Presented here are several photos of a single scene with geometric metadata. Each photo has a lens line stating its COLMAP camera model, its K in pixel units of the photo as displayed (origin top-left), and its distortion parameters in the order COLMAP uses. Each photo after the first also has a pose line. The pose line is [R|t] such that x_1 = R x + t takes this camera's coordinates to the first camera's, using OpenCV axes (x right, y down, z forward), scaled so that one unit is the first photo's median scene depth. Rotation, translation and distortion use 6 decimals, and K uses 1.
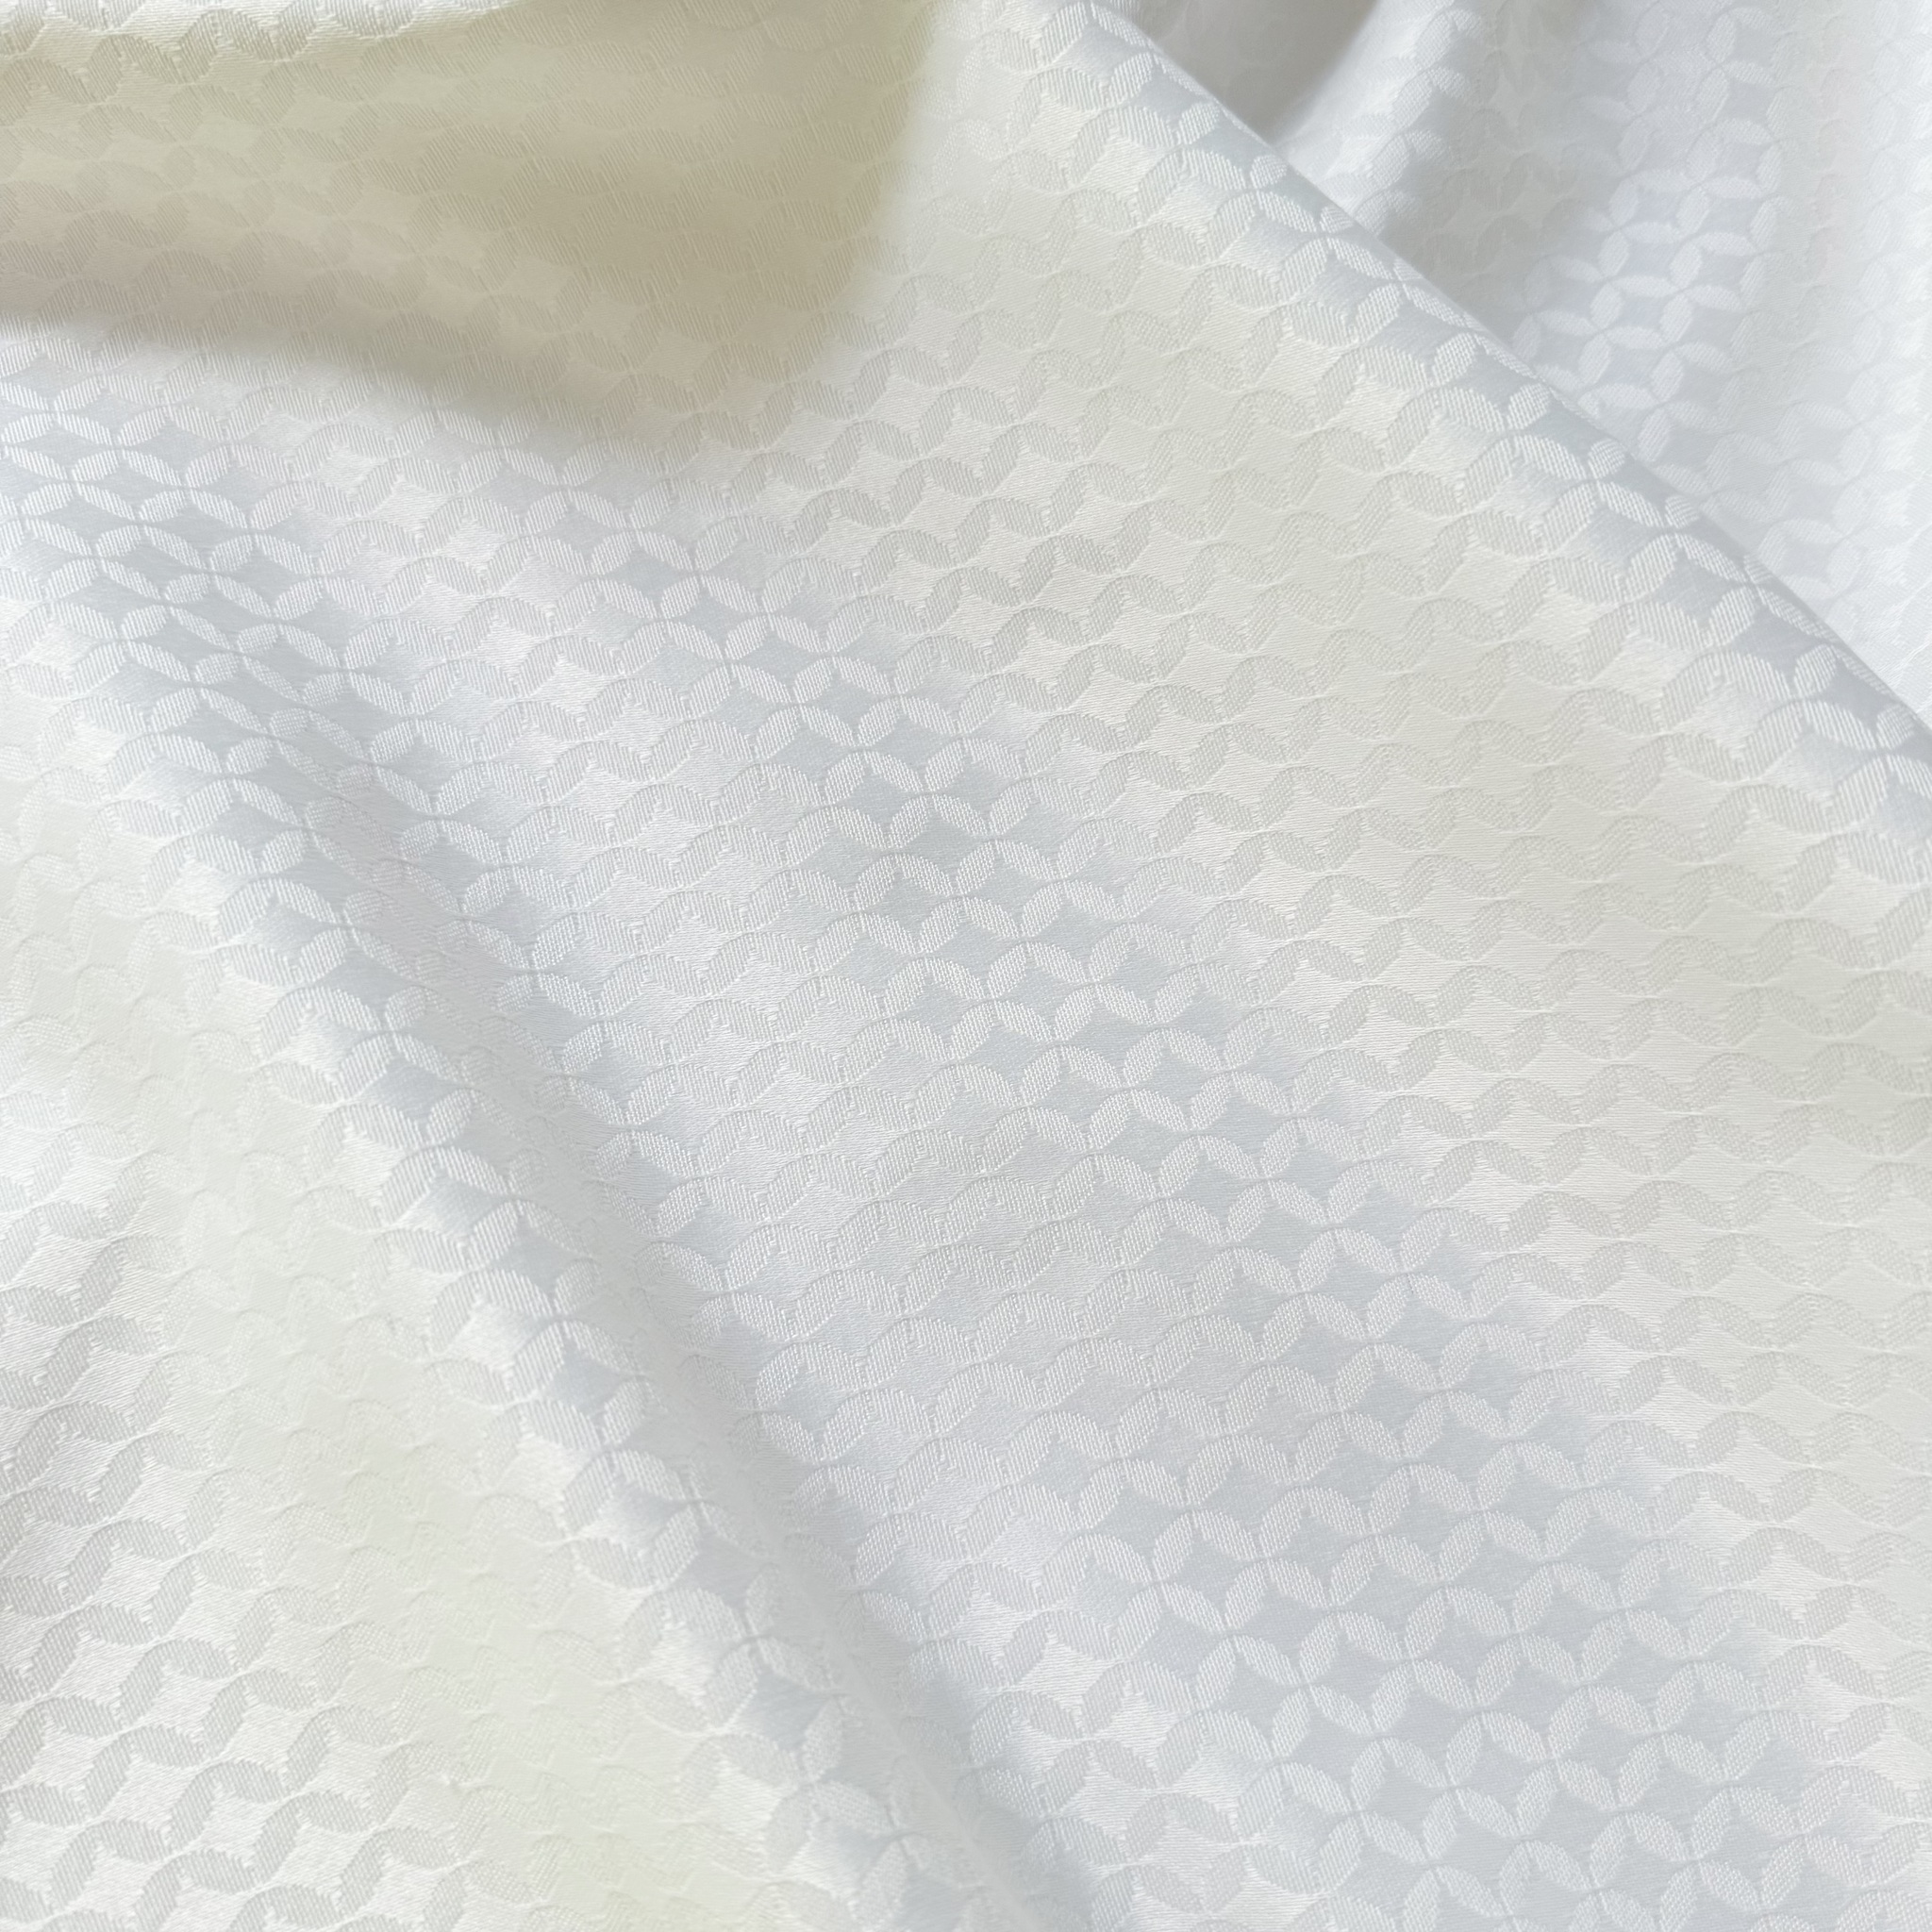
lens RADIAL K [[1911.3, 0, 984.3], [0, 1911.3, 968.4], [0, 0, 1]] dist [0.171781, -0.533940]
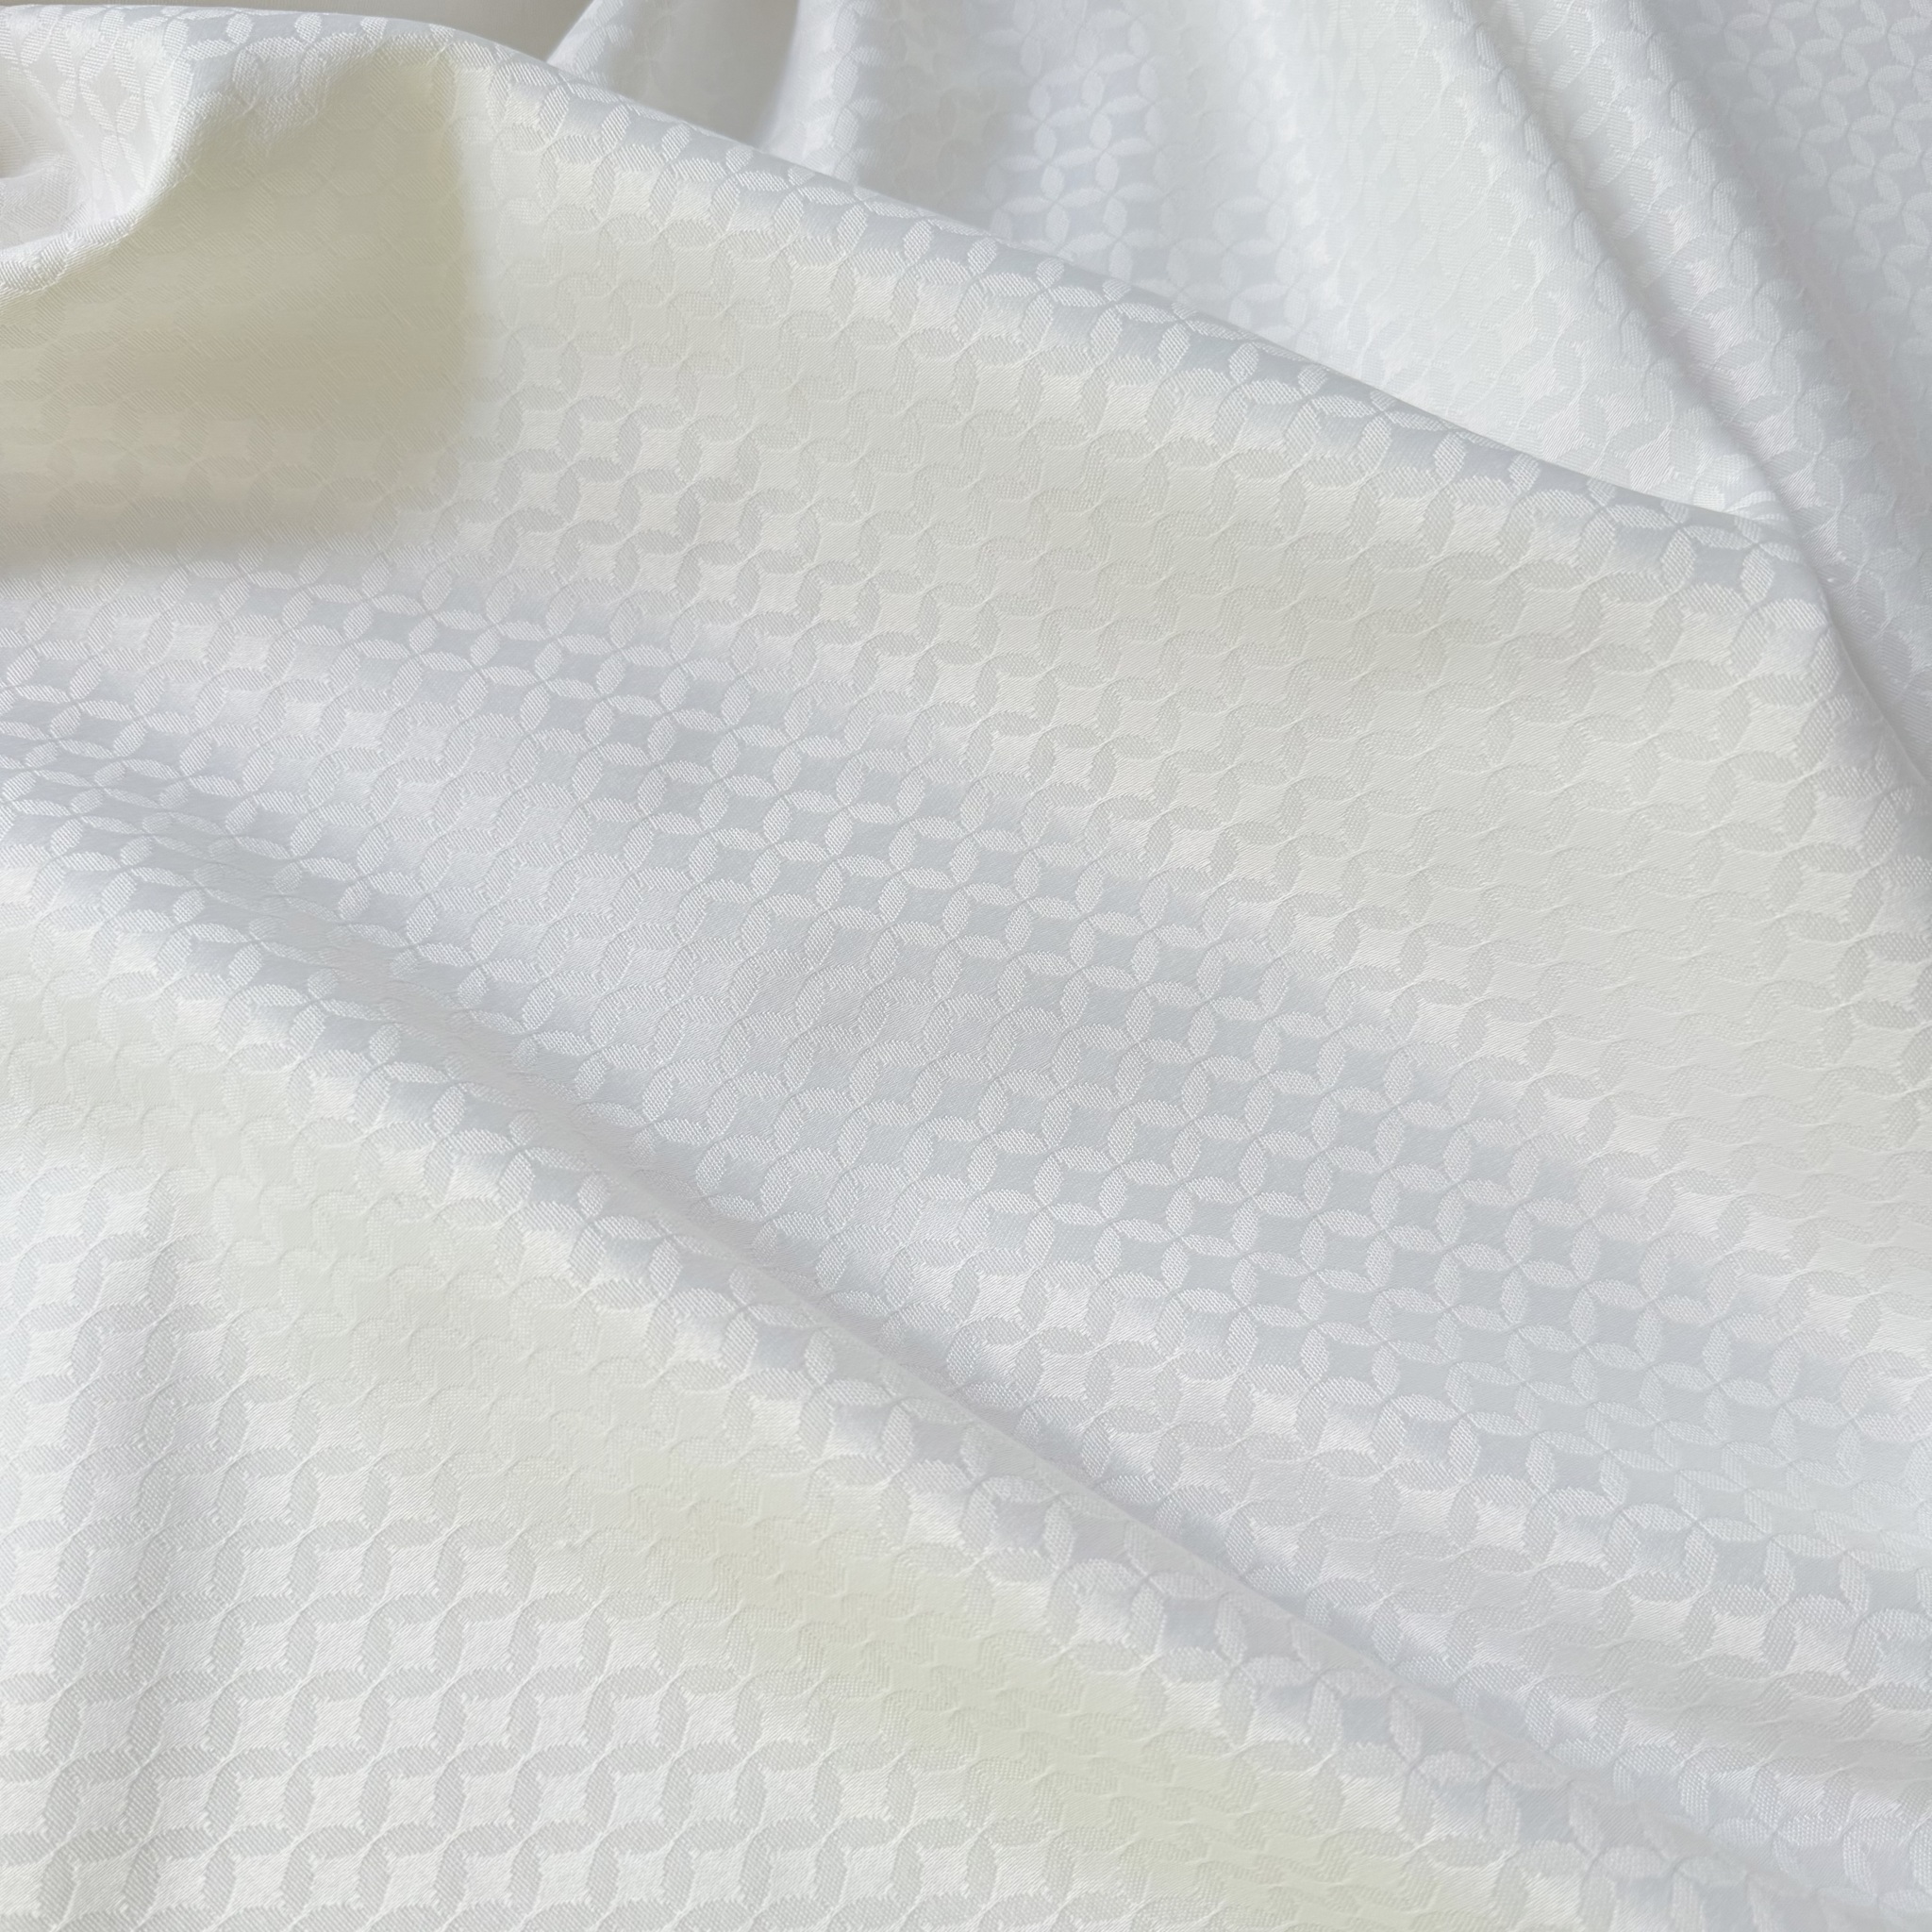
lens RADIAL K [[1911.3, 0, 984.3], [0, 1911.3, 968.4], [0, 0, 1]] dist [0.171781, -0.533940]
pose [[0.934204, -0.349959, 0.069225, 0.018727], [0.352736, 0.935152, -0.032688, 0.187432], [-0.053296, 0.054955, 0.997065, -0.261120]]
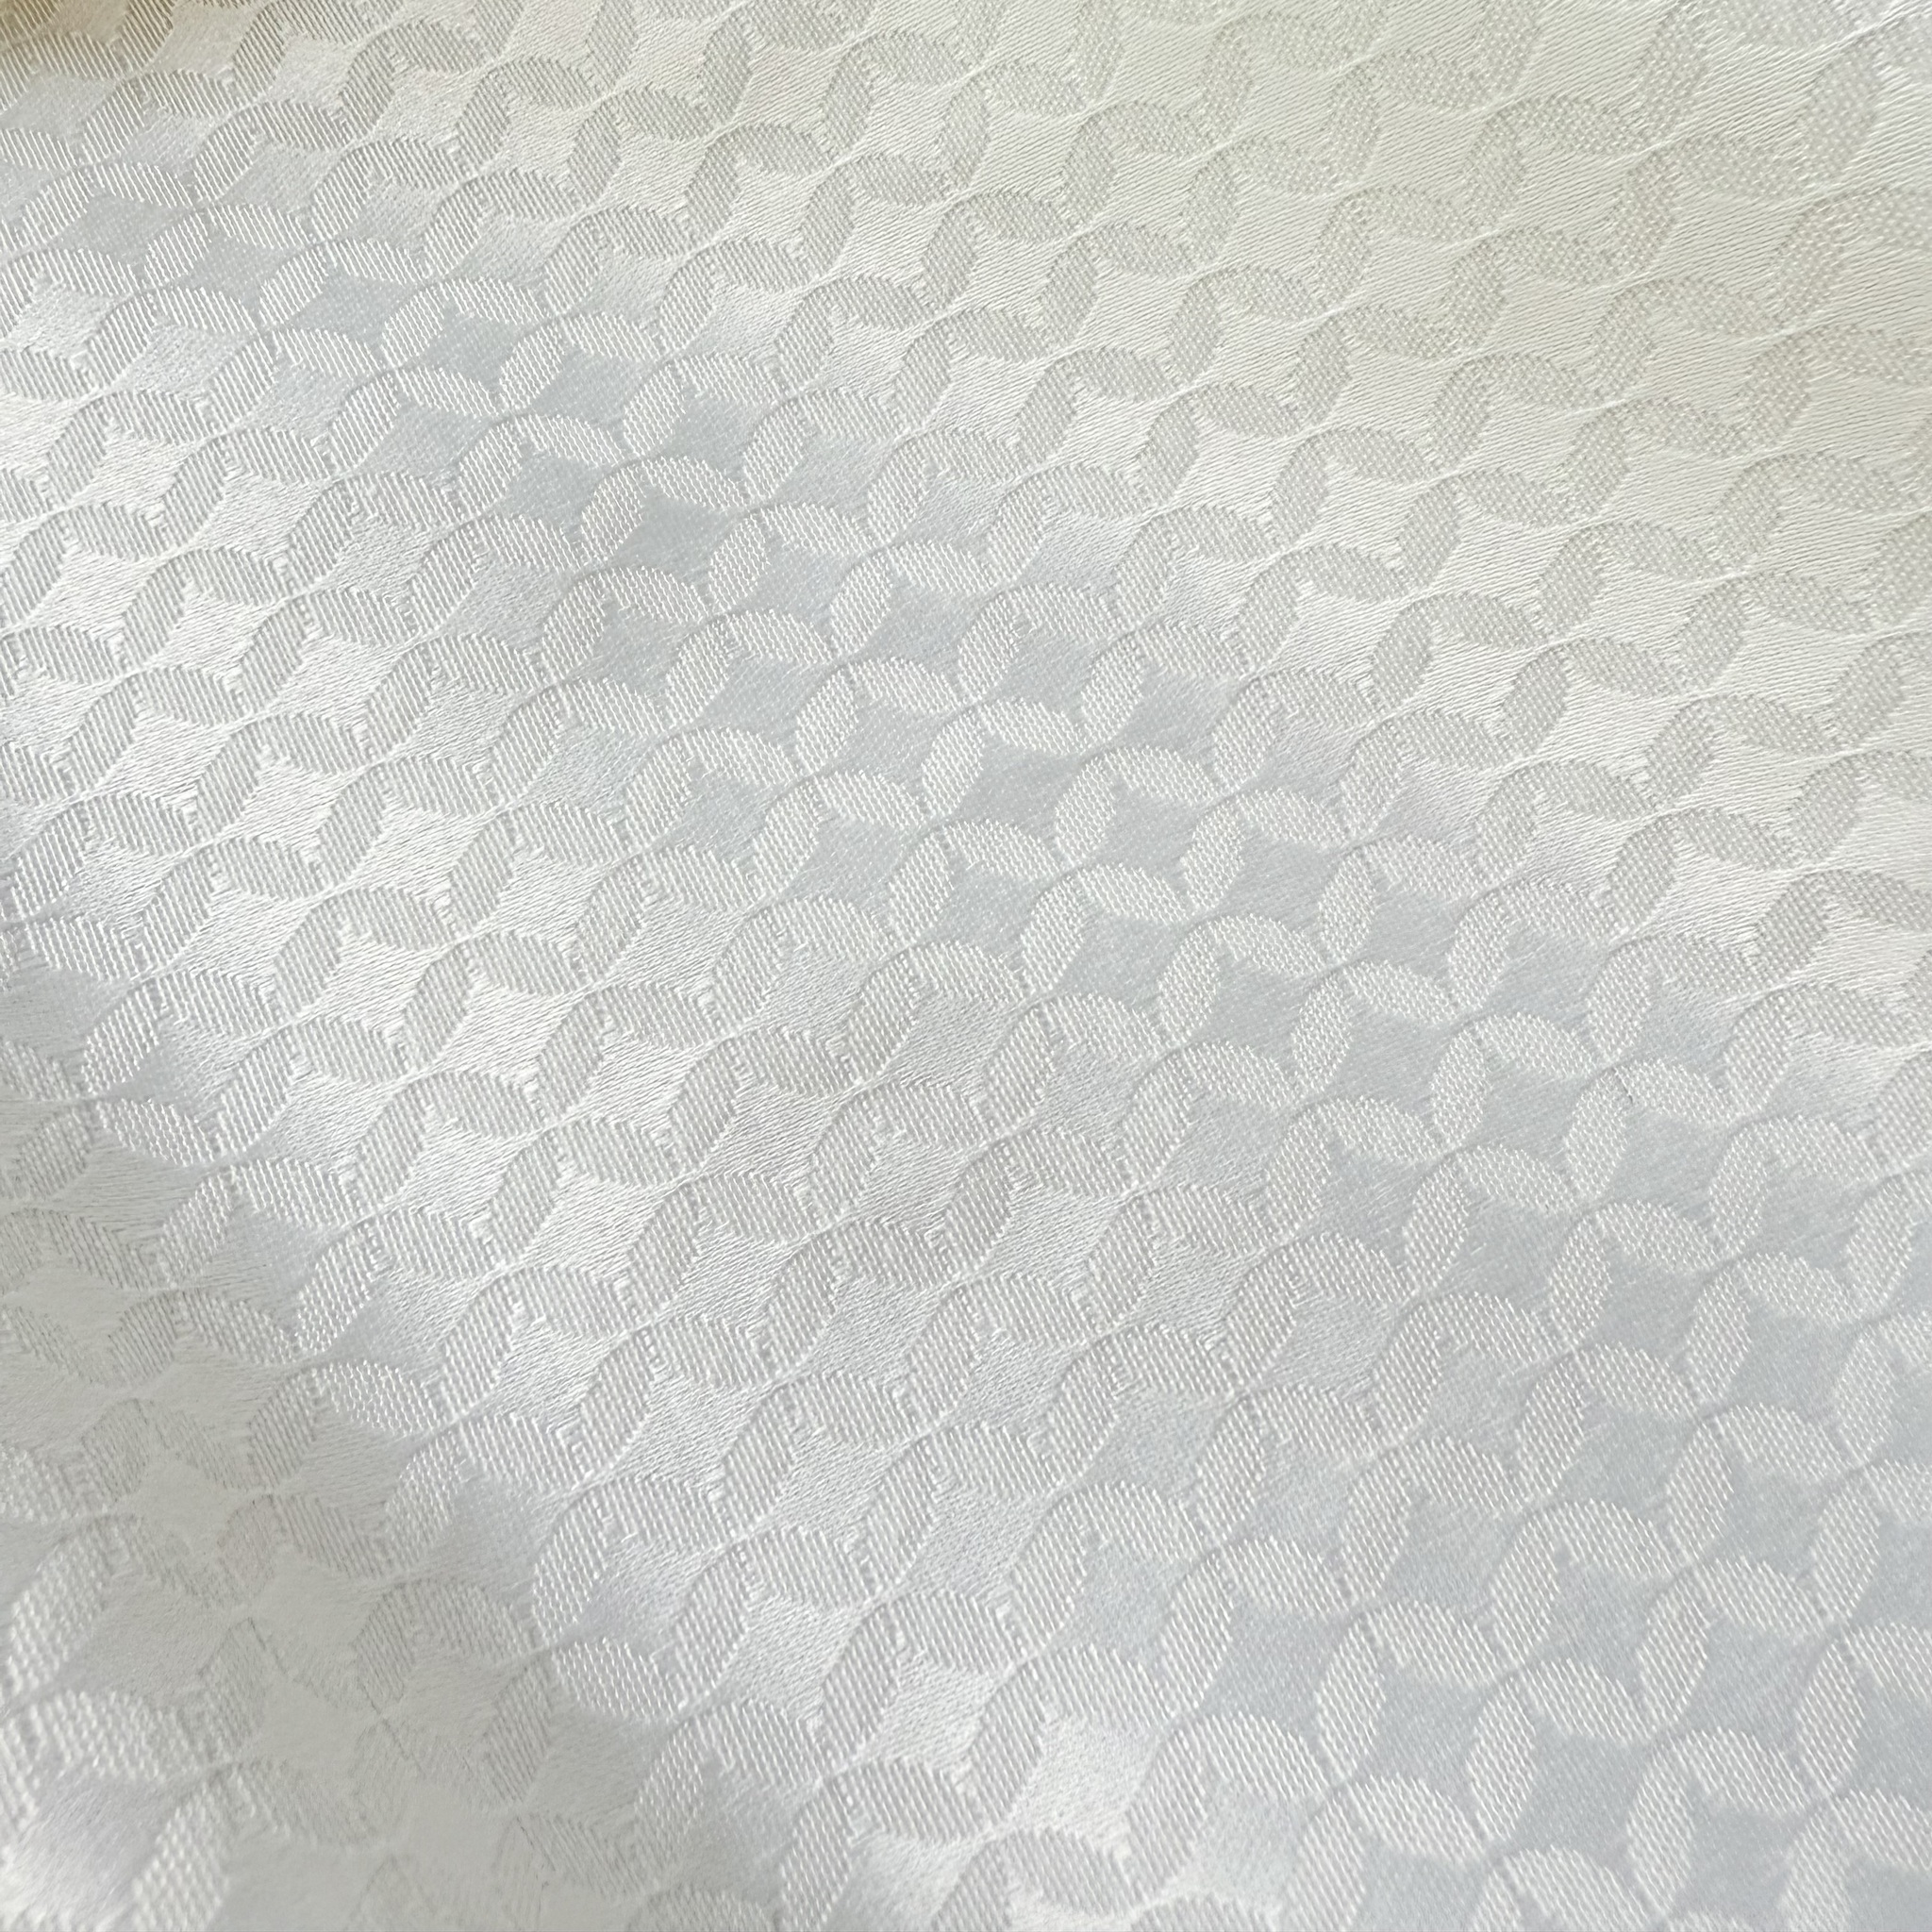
lens RADIAL K [[1901.0, 0, 964.3], [0, 1901.0, 465.4], [0, 0, 1]] dist [-0.014887, 0.025884]
pose [[0.971103, -0.236610, 0.031211, 0.055947], [0.238353, 0.968152, -0.076608, -0.020646], [-0.012091, 0.081833, 0.996573, 0.425430]]
